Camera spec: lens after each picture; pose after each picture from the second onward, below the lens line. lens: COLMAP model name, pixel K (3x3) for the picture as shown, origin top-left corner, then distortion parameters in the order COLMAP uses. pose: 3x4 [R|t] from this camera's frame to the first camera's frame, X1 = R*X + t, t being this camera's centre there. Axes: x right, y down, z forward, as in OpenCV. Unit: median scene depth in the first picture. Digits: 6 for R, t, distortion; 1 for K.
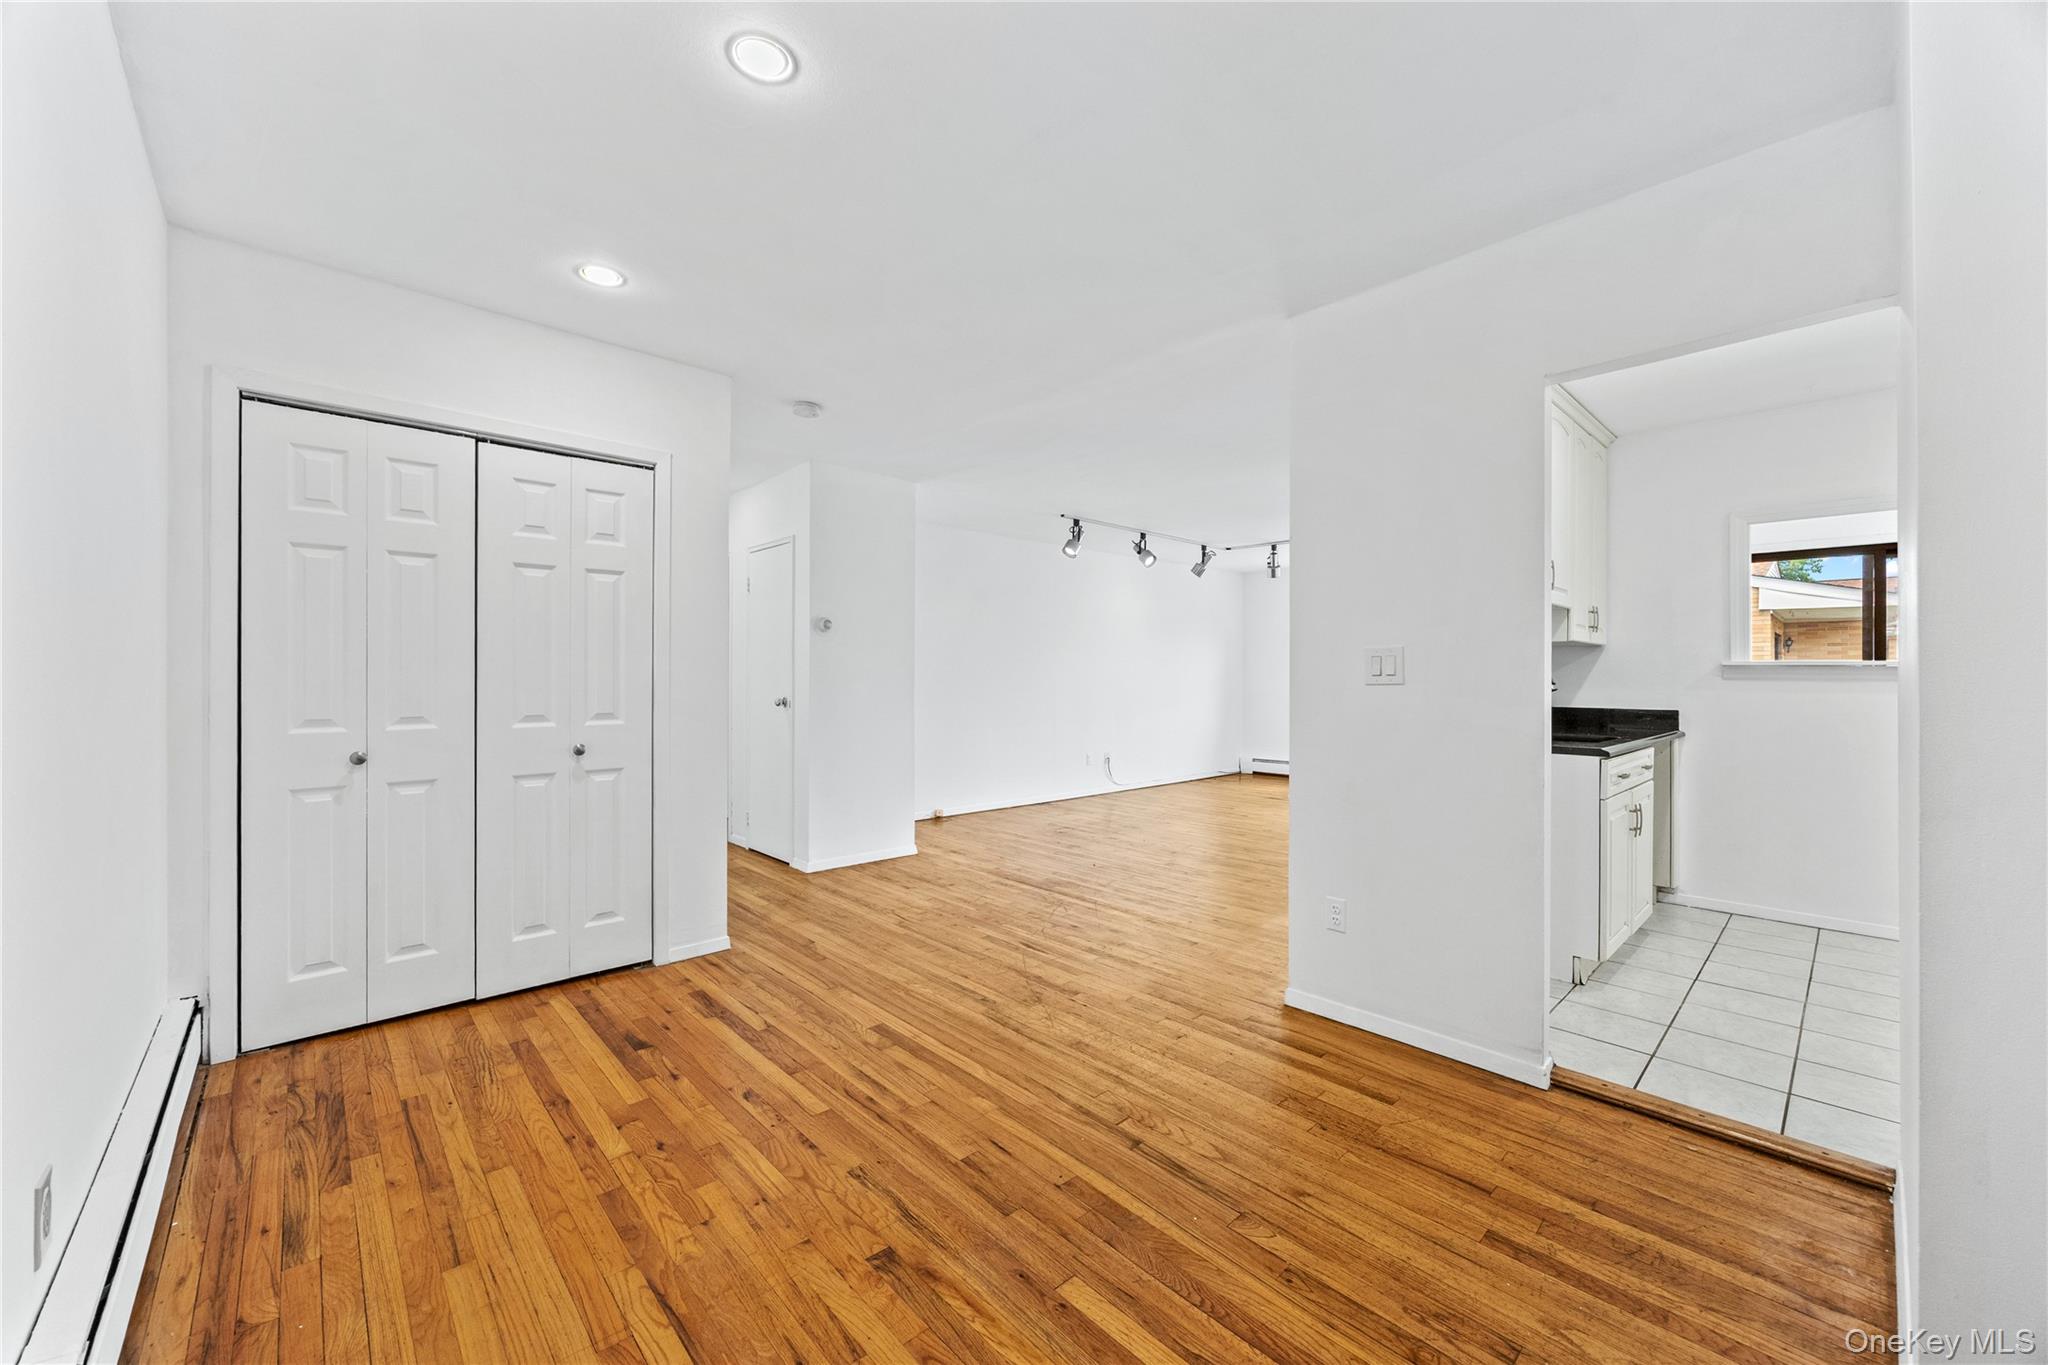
lens RADIAL K [[790.3, 0, 1026.4], [0, 790.3, 672.3], [0, 0, 1]] dist [-0.002831, 0.001275]
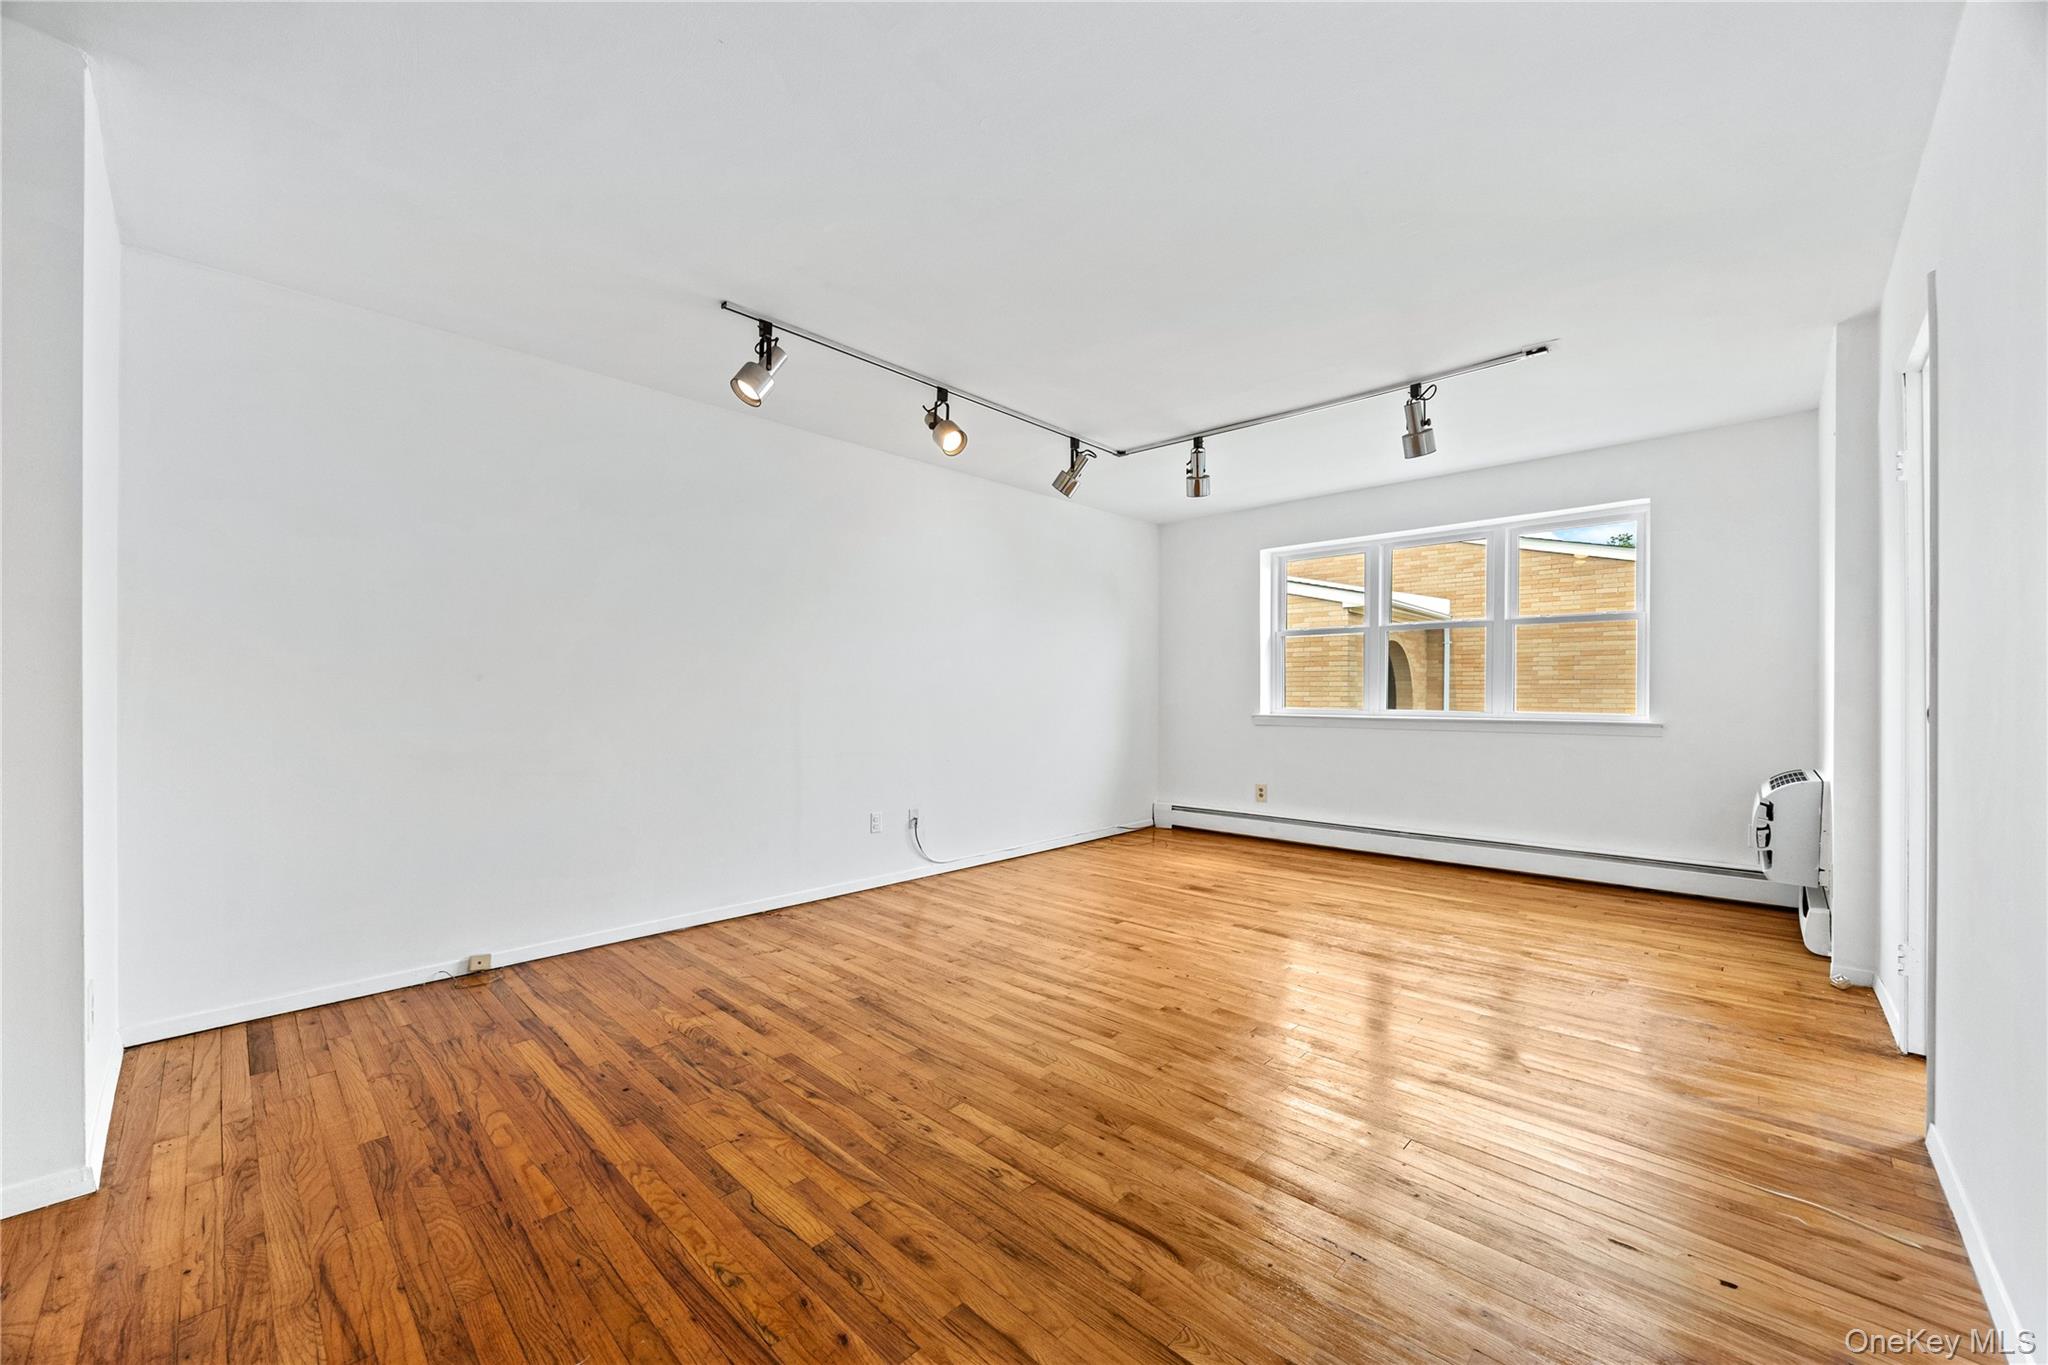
lens RADIAL K [[790.3, 0, 1009.0], [0, 790.3, 691.9], [0, 0, 1]] dist [-0.002831, 0.001275]
pose [[0.998655, -0.001913, 0.051810, 0.437412], [0.001800, 0.999996, 0.002242, 0.047608], [-0.051814, -0.002145, 0.998654, 1.306425]]
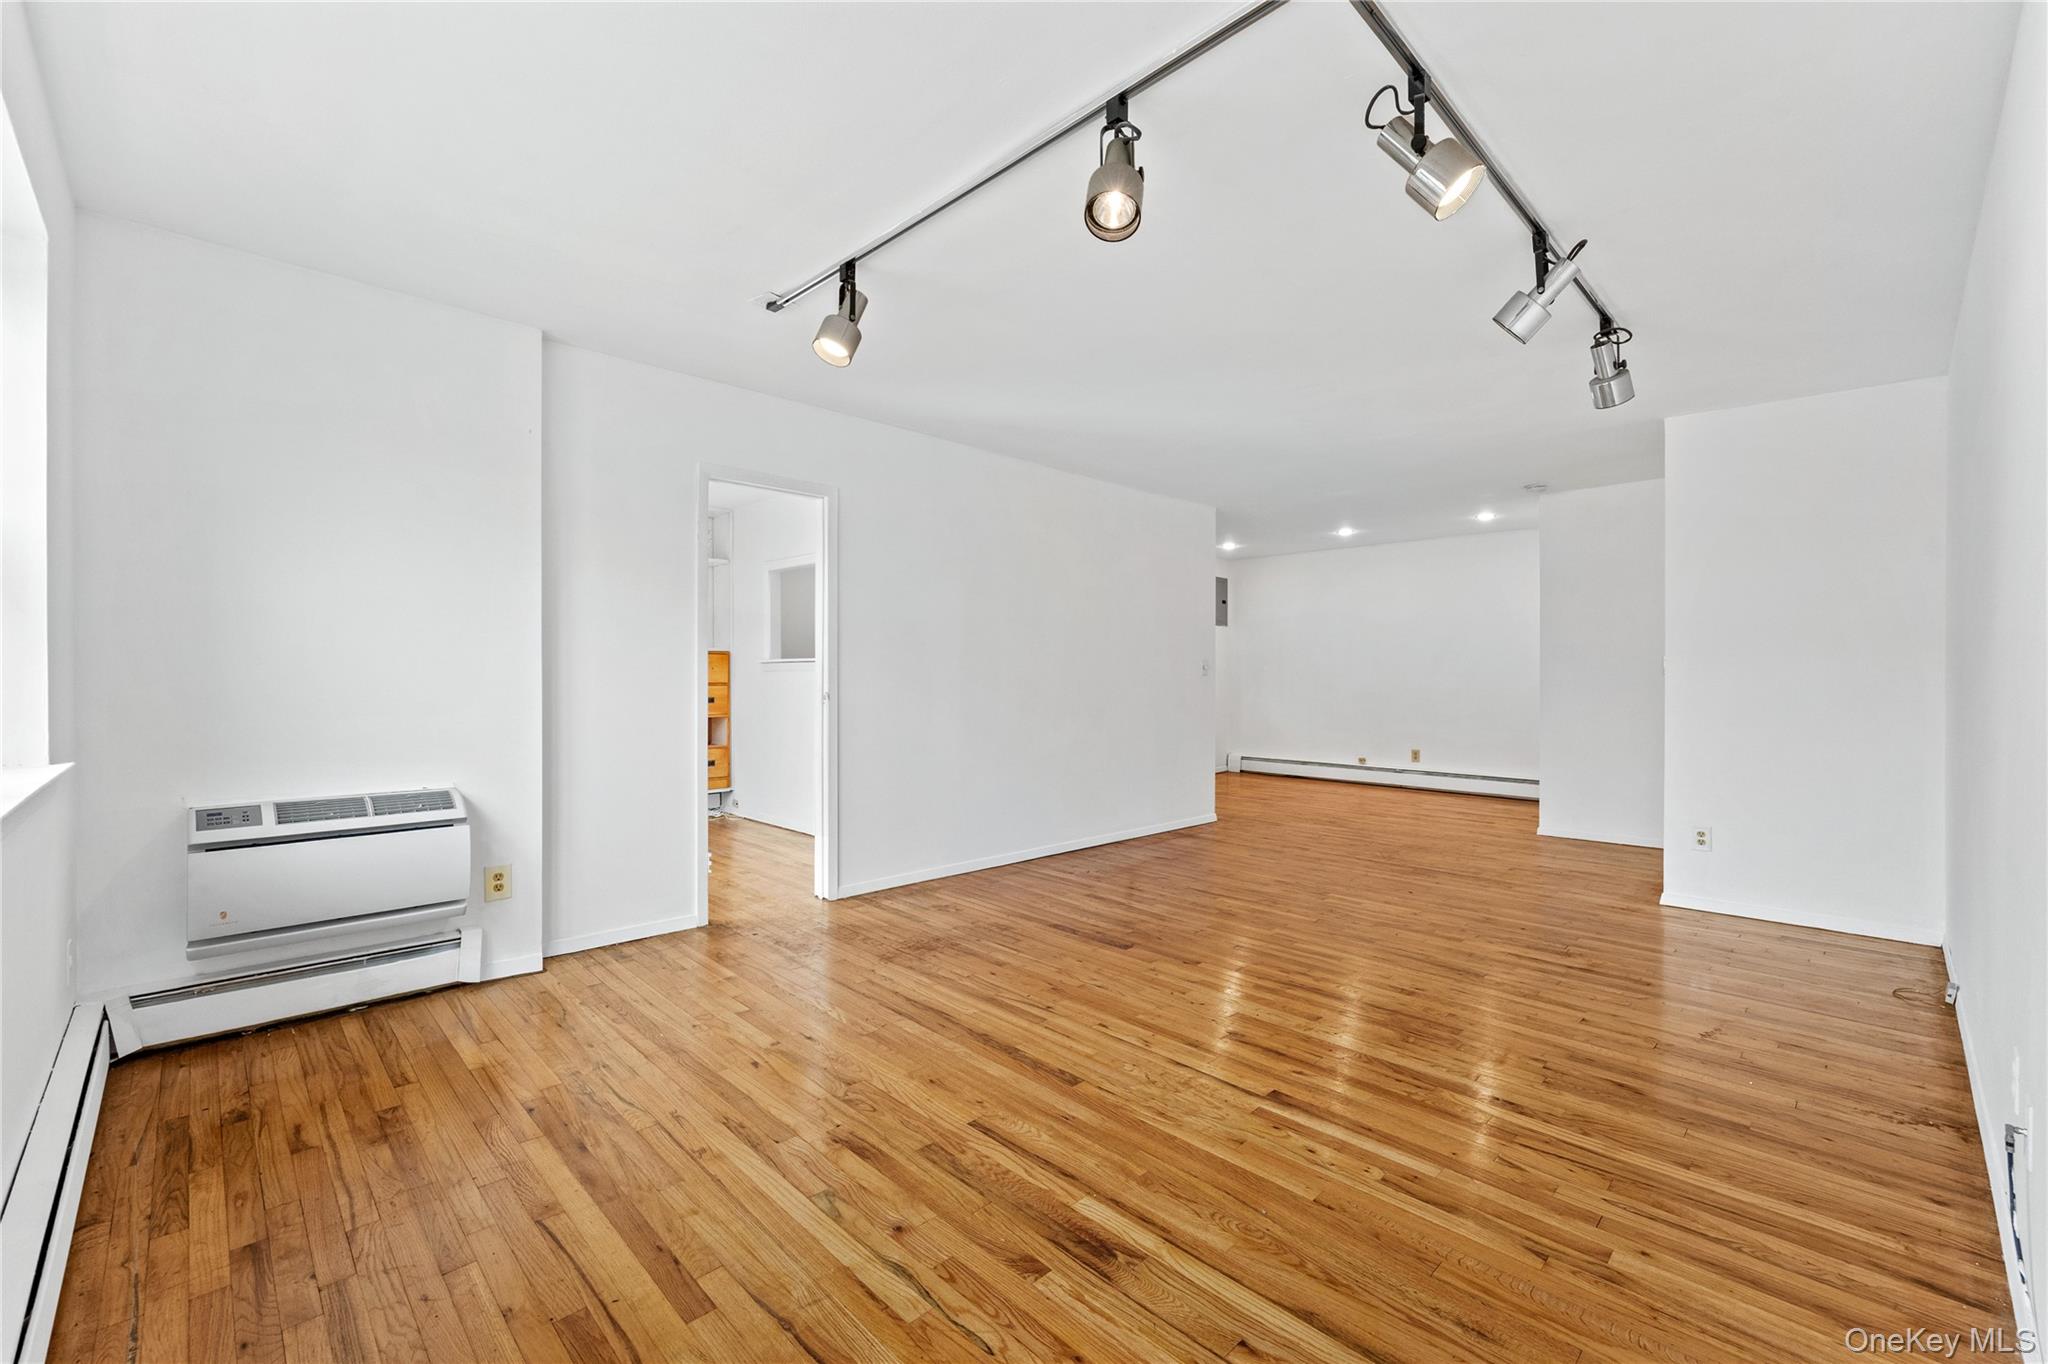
lens RADIAL K [[870.2, 0, 1008.2], [0, 870.2, 669.6], [0, 0, 1]] dist [-0.001063, 0.000909]
pose [[-0.999727, -0.008071, -0.021907, 1.007798], [-0.007813, 0.999899, -0.011834, 0.038344], [0.022000, -0.011659, -0.999690, 3.626084]]
